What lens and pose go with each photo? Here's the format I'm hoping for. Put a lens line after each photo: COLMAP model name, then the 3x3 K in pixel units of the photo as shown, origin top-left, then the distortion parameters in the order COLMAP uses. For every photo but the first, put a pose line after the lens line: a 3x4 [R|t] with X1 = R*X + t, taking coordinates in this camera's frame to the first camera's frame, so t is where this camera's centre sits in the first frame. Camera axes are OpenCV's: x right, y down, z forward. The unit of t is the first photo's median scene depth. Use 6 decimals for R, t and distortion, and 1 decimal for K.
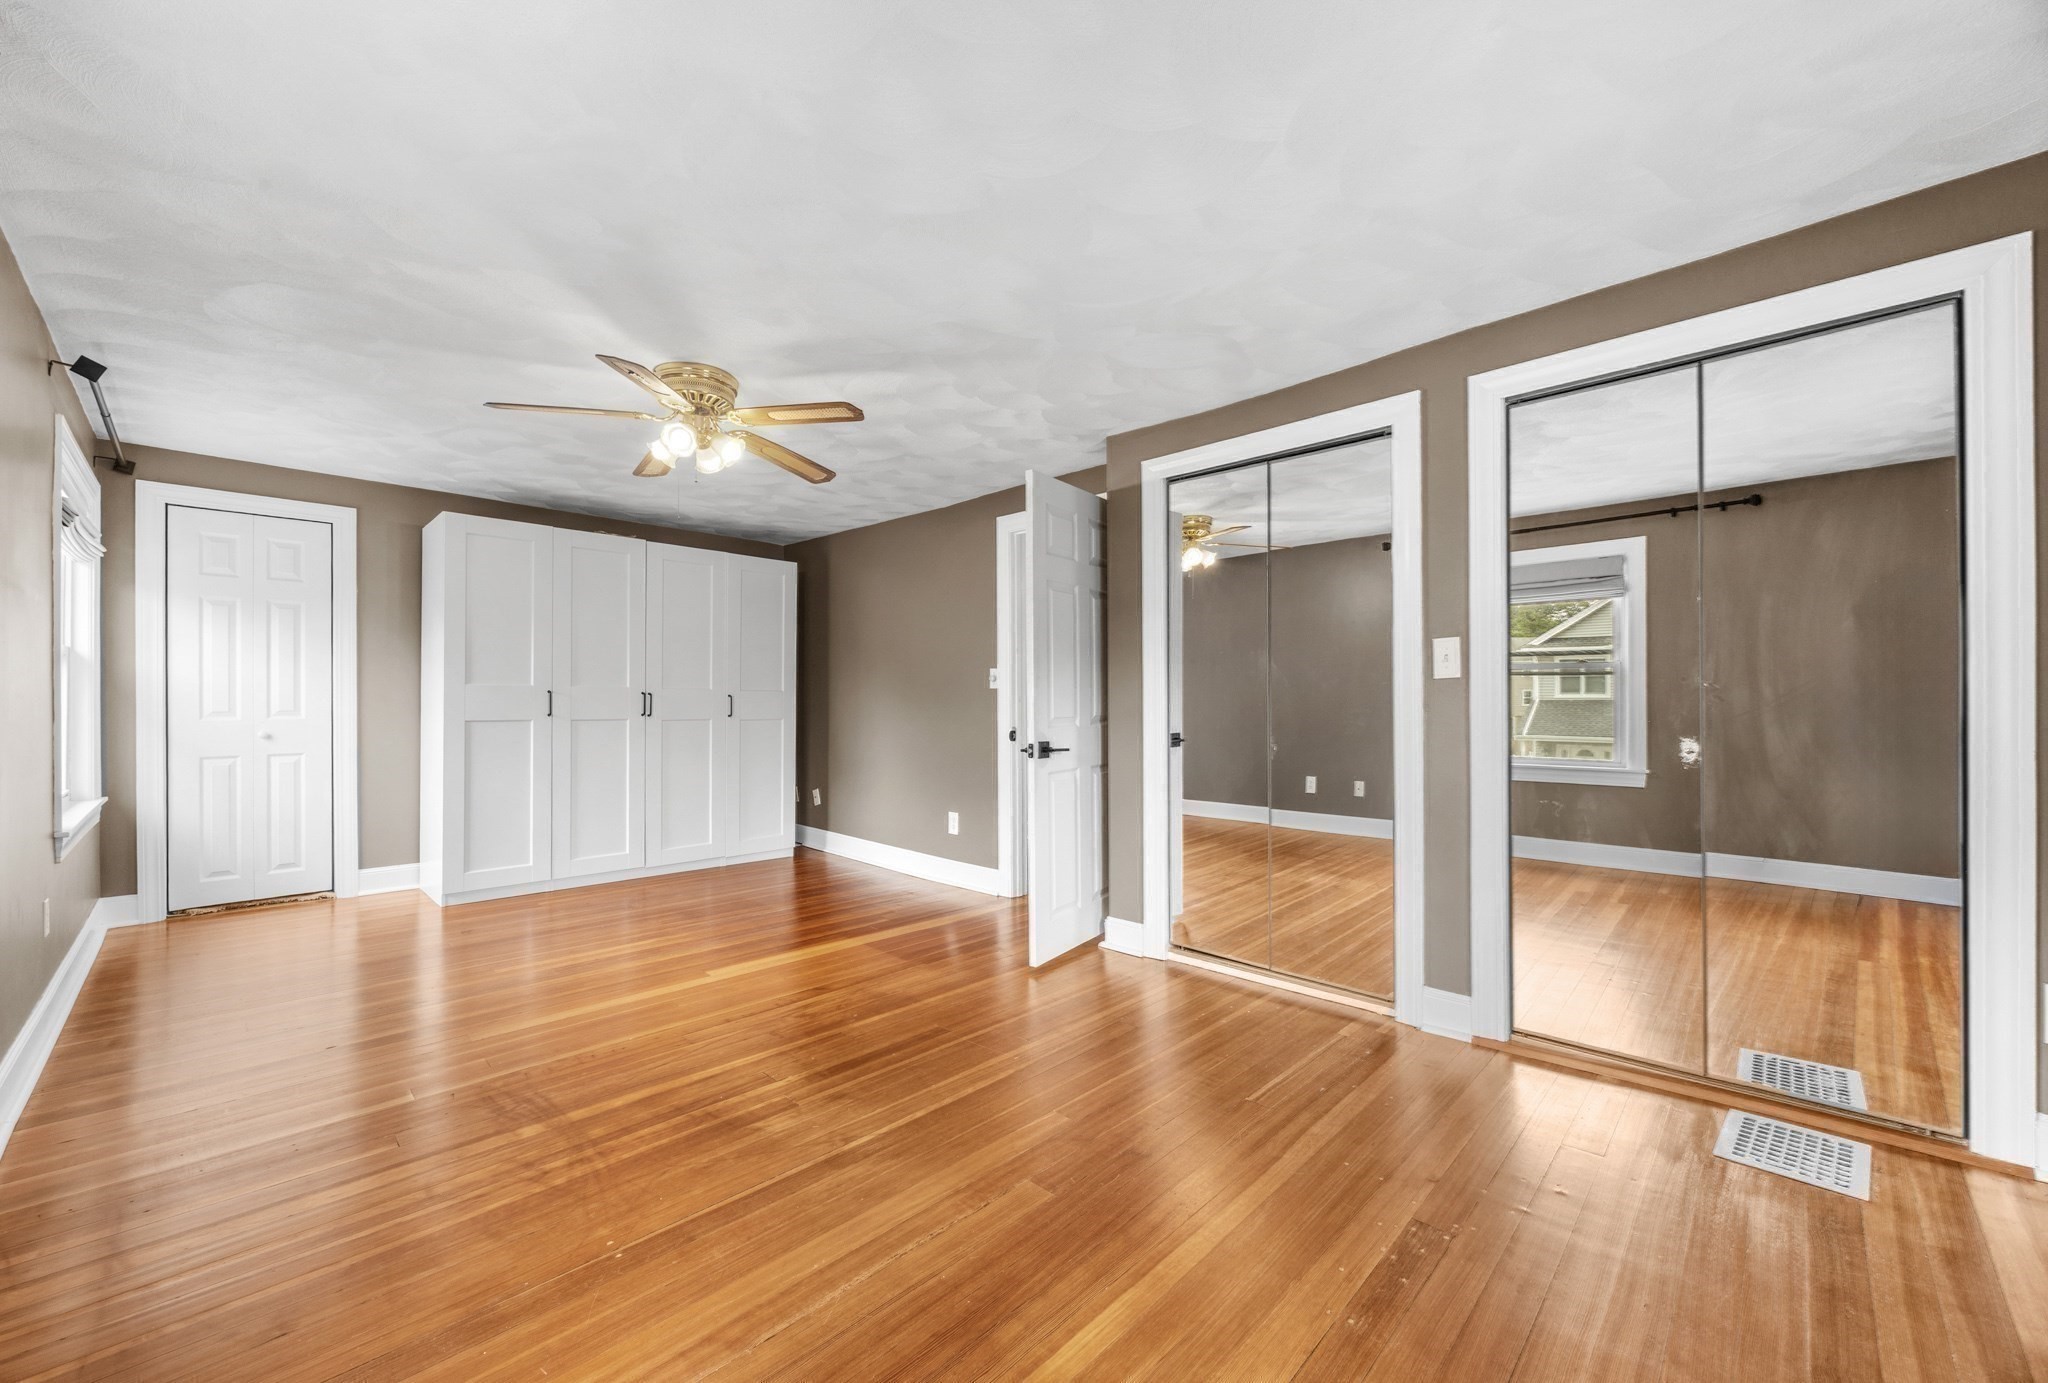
lens RADIAL K [[810.2, 0, 1019.9], [0, 810.2, 700.7], [0, 0, 1]] dist [0.003074, -0.000720]
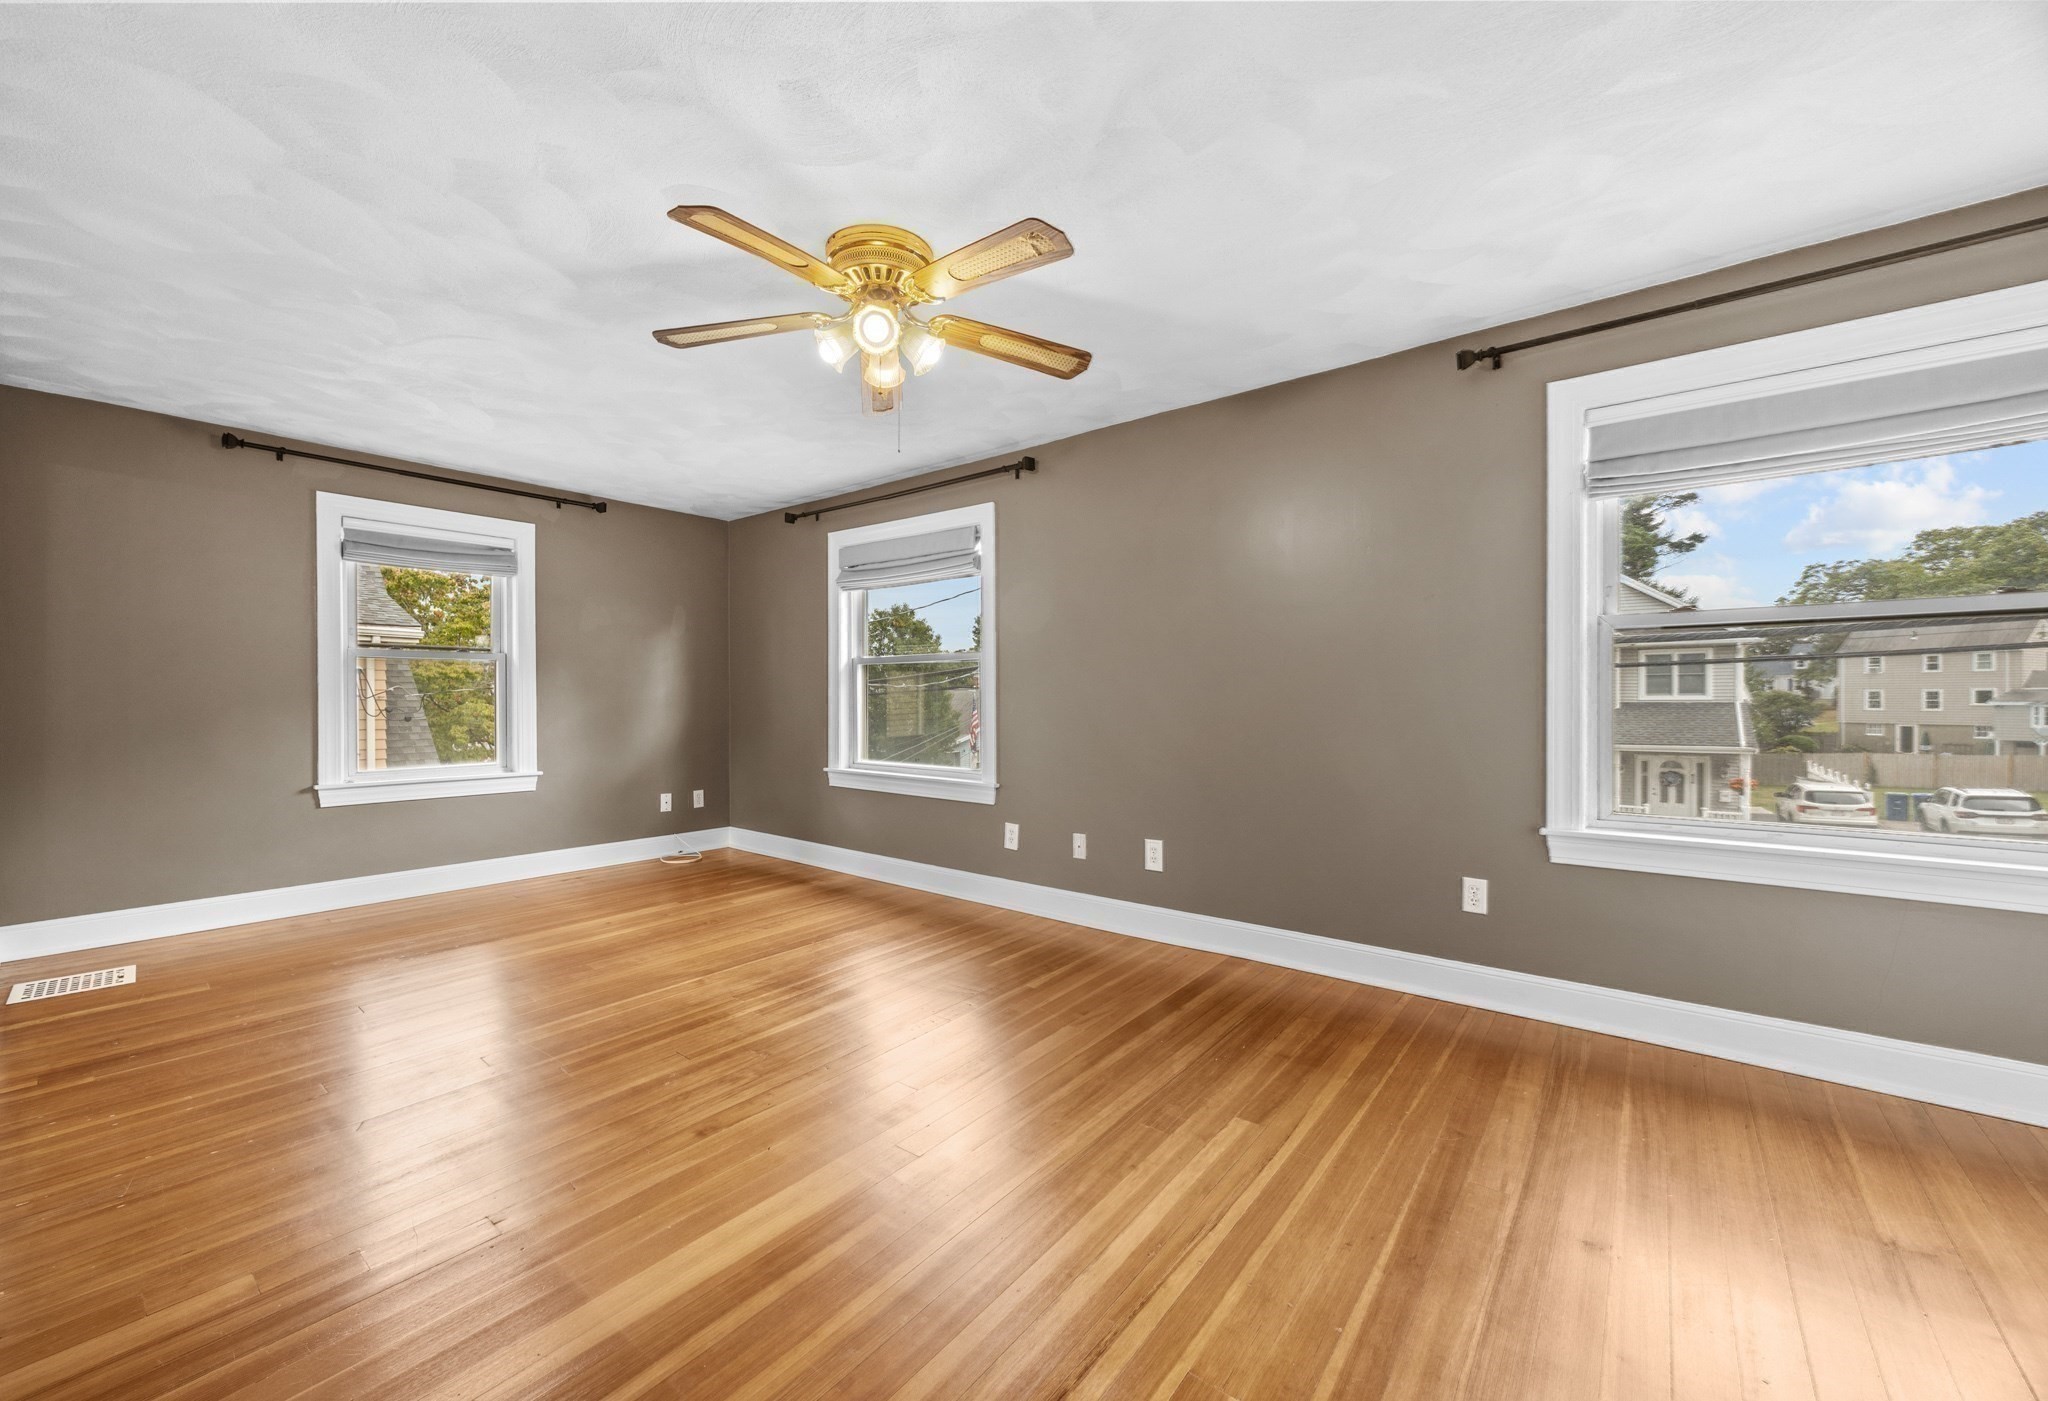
lens RADIAL K [[815.4, 0, 1018.3], [0, 815.4, 702.4], [0, 0, 1]] dist [-0.004366, -0.000156]
pose [[-0.995122, 0.008990, -0.098241, -0.554108], [0.008982, 0.999960, 0.000521, 0.020438], [0.098241, -0.000364, -0.995163, 2.153442]]
